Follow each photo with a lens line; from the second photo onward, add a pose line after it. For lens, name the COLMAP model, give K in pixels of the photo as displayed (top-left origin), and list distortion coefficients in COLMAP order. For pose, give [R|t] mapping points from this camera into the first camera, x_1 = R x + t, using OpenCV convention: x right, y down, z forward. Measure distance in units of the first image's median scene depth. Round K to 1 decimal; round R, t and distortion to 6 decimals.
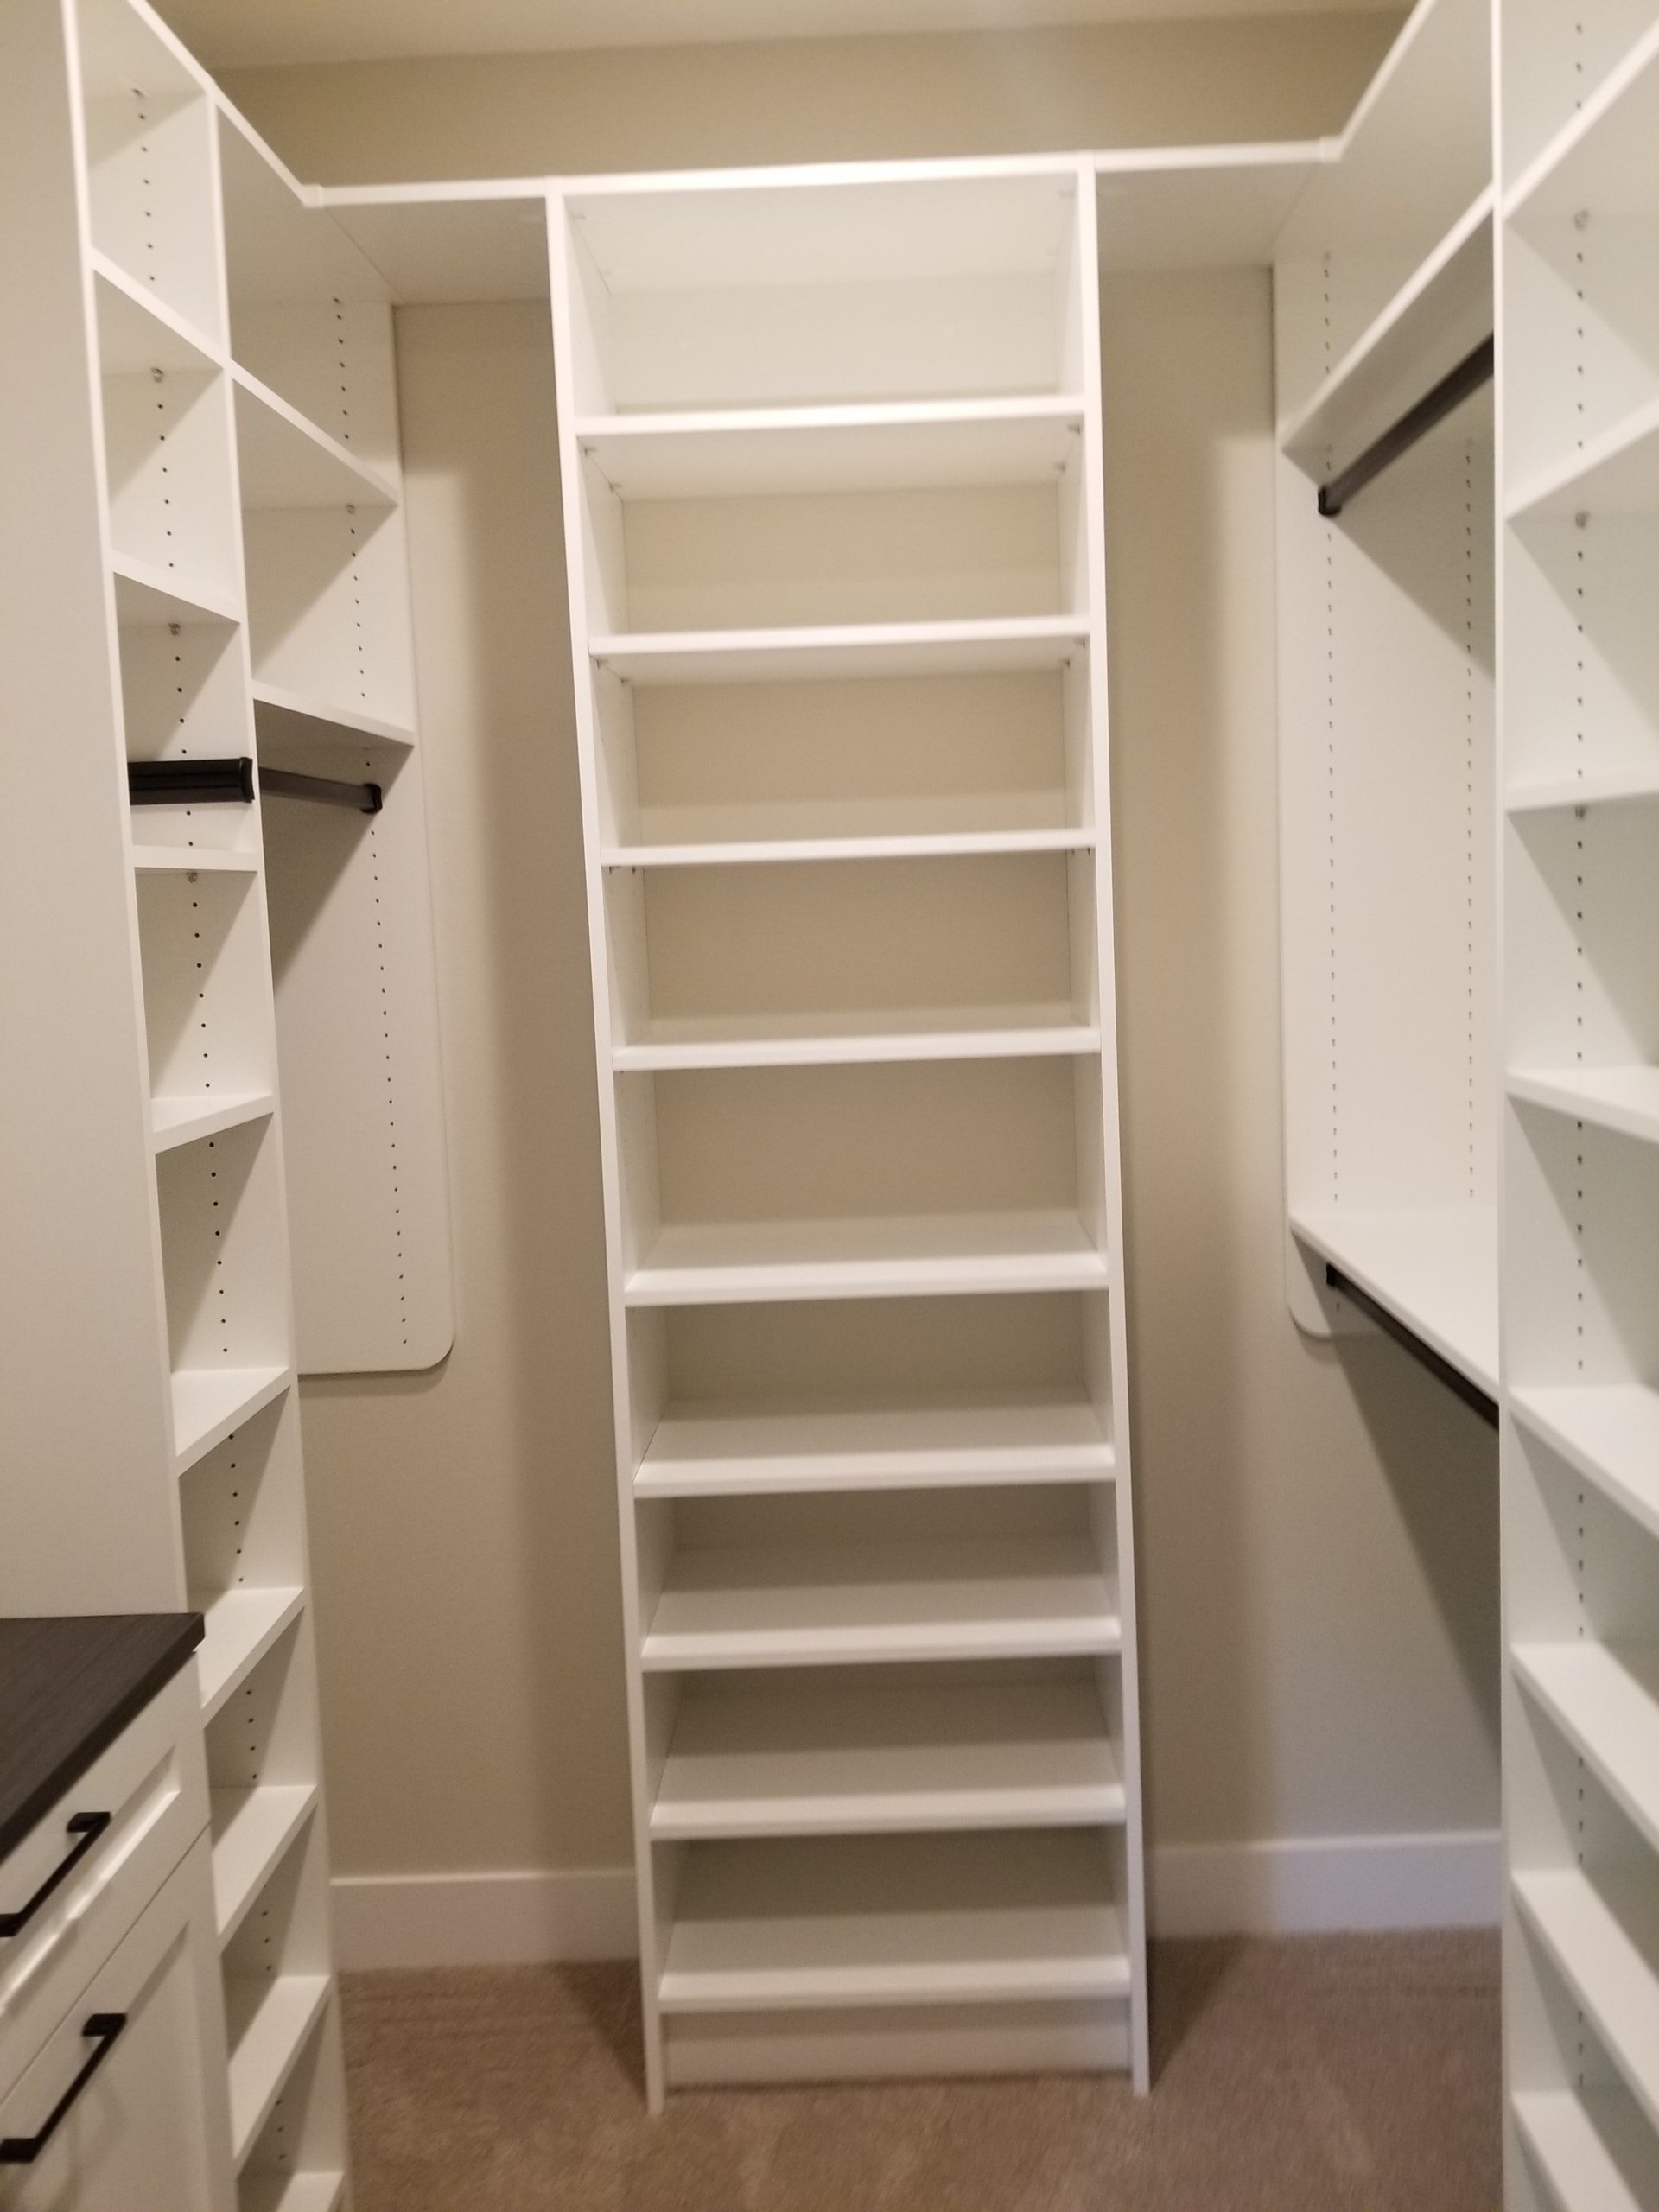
lens RADIAL K [[1732.5, 0, 892.4], [0, 1732.5, 1044.4], [0, 0, 1]] dist [0.060888, -0.087440]
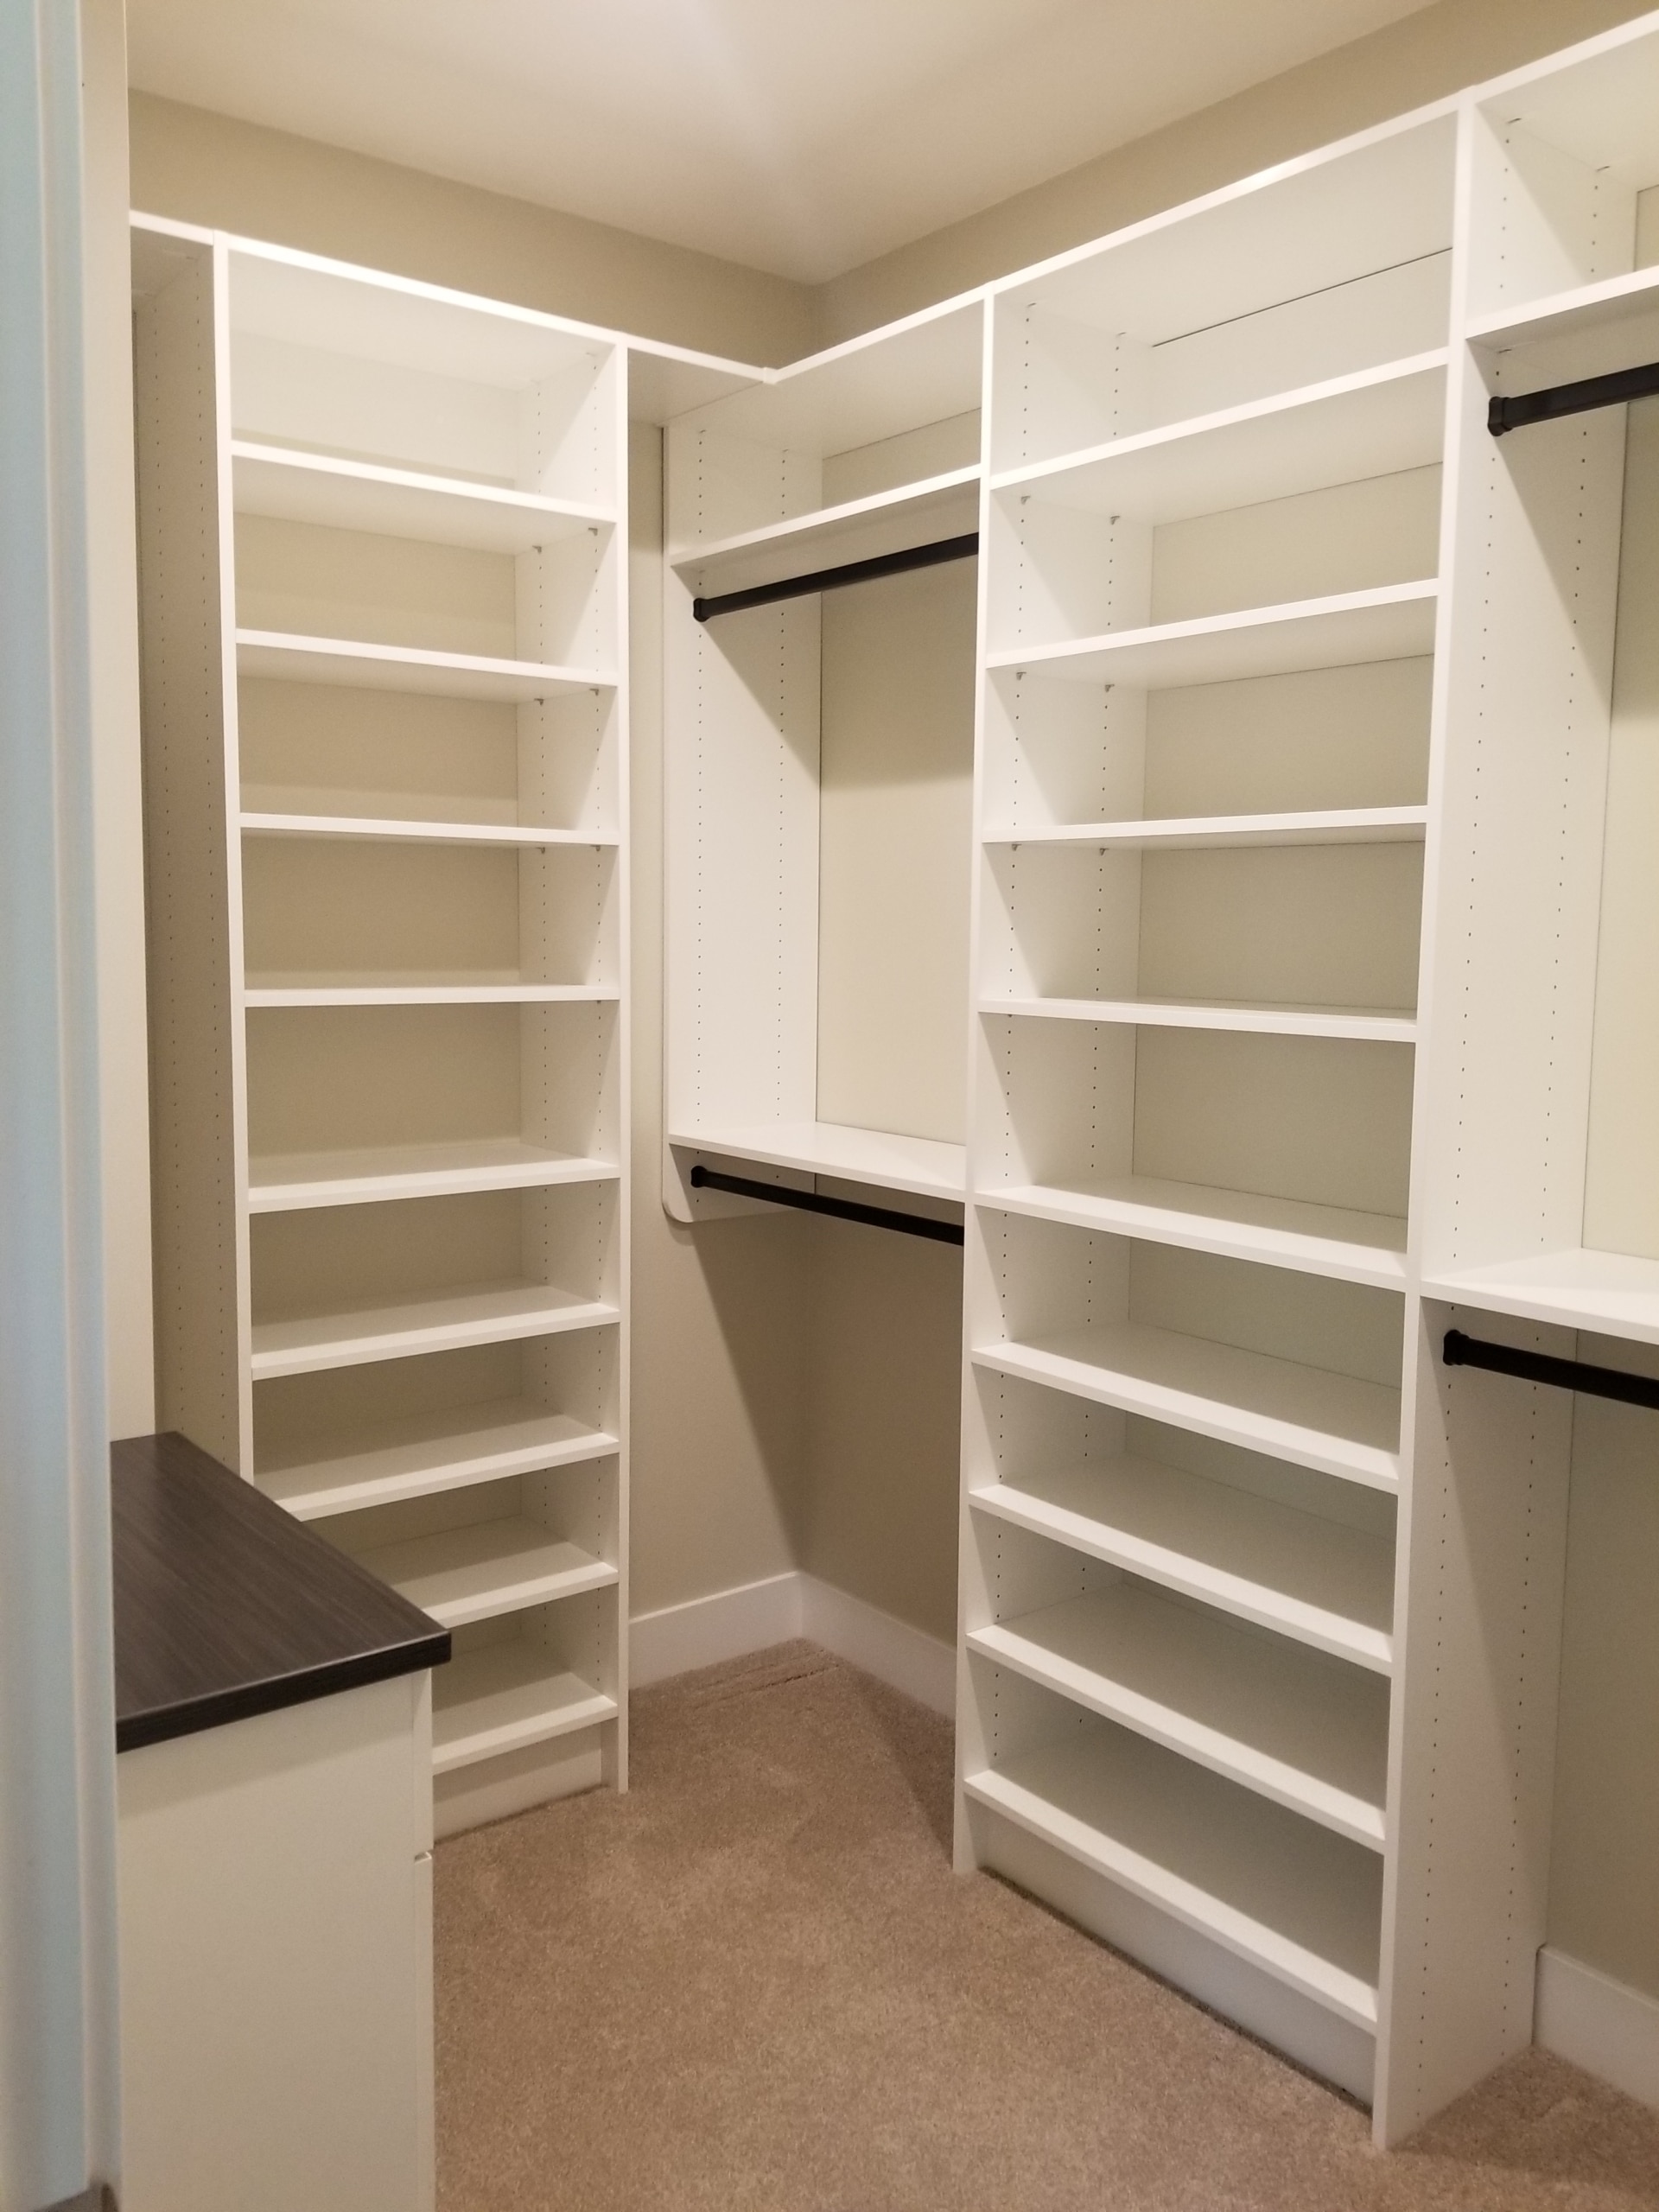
lens RADIAL K [[1732.5, 0, 872.2], [0, 1732.5, 1081.1], [0, 0, 1]] dist [0.060888, -0.087440]
pose [[0.772816, -0.011450, 0.634527, -0.561448], [0.013002, 0.999913, 0.002208, 0.063516], [-0.634497, 0.006543, 0.772897, -0.151231]]
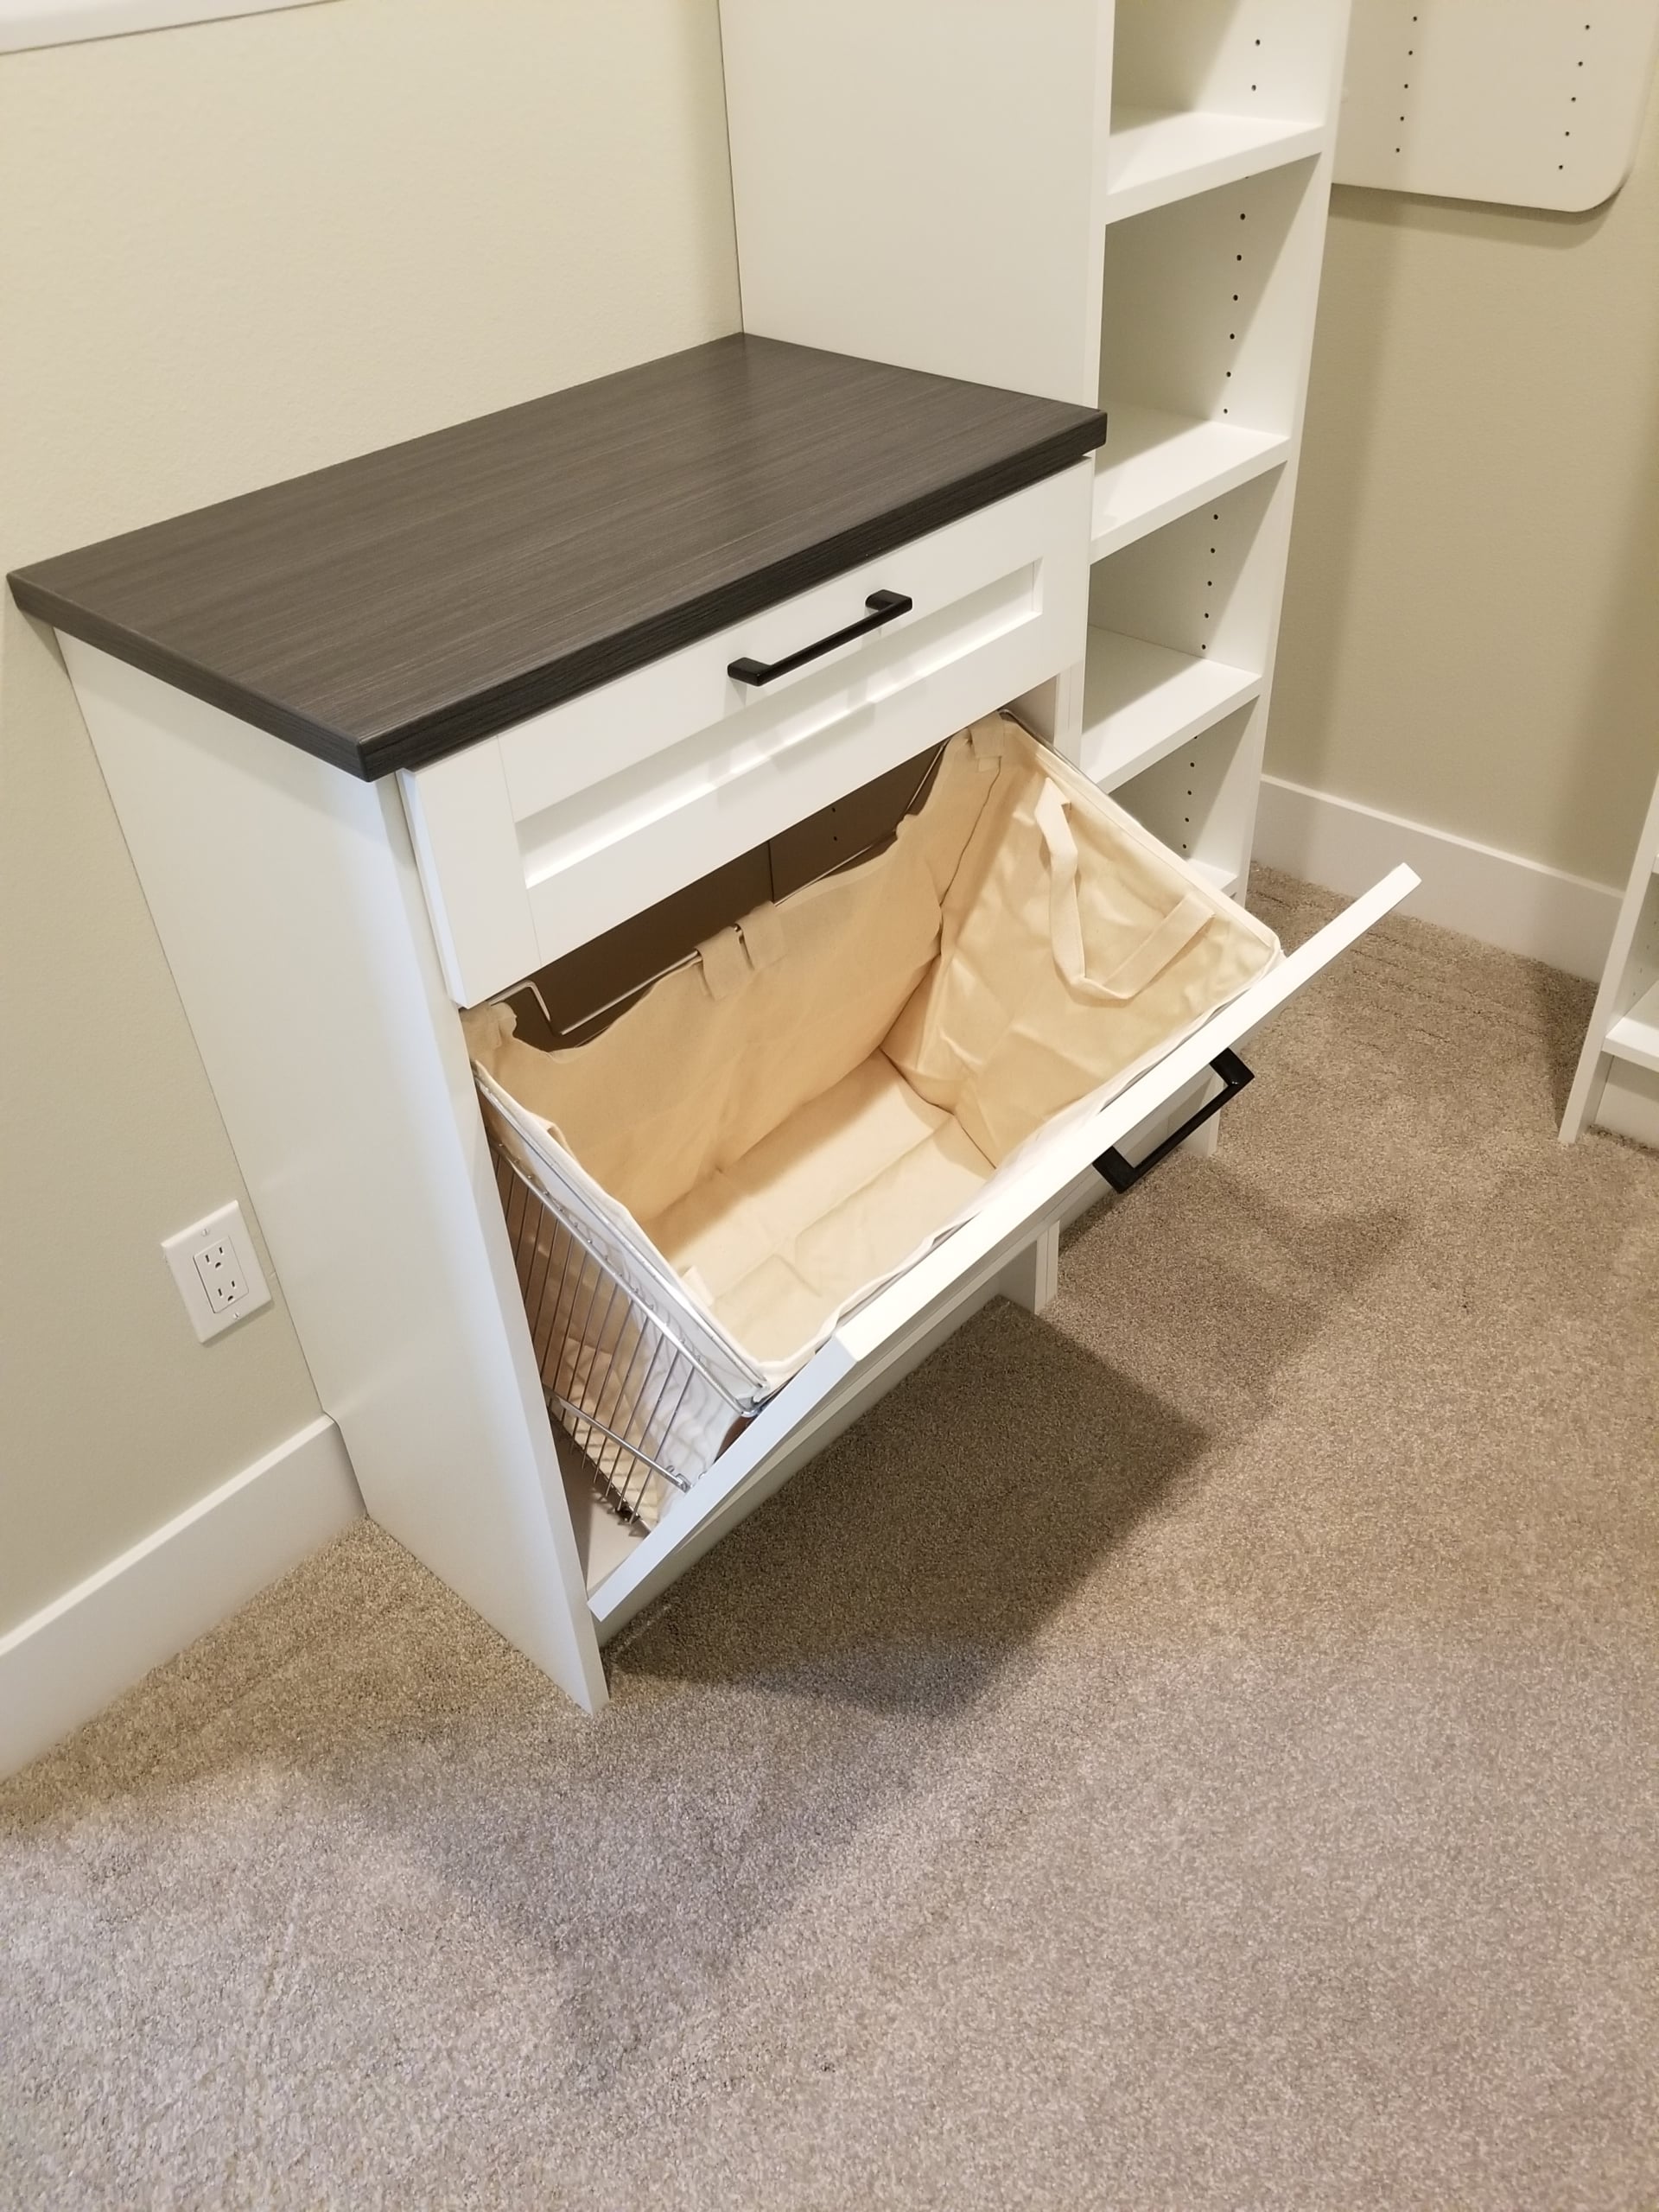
lens RADIAL K [[1732.5, 0, 851.8], [0, 1732.5, 1095.4], [0, 0, 1]] dist [0.060888, -0.087440]
pose [[0.742855, 0.418297, -0.522680, 0.055688], [-0.045259, 0.810351, 0.584194, 0.082097], [0.667921, -0.410315, 0.620905, 0.207739]]
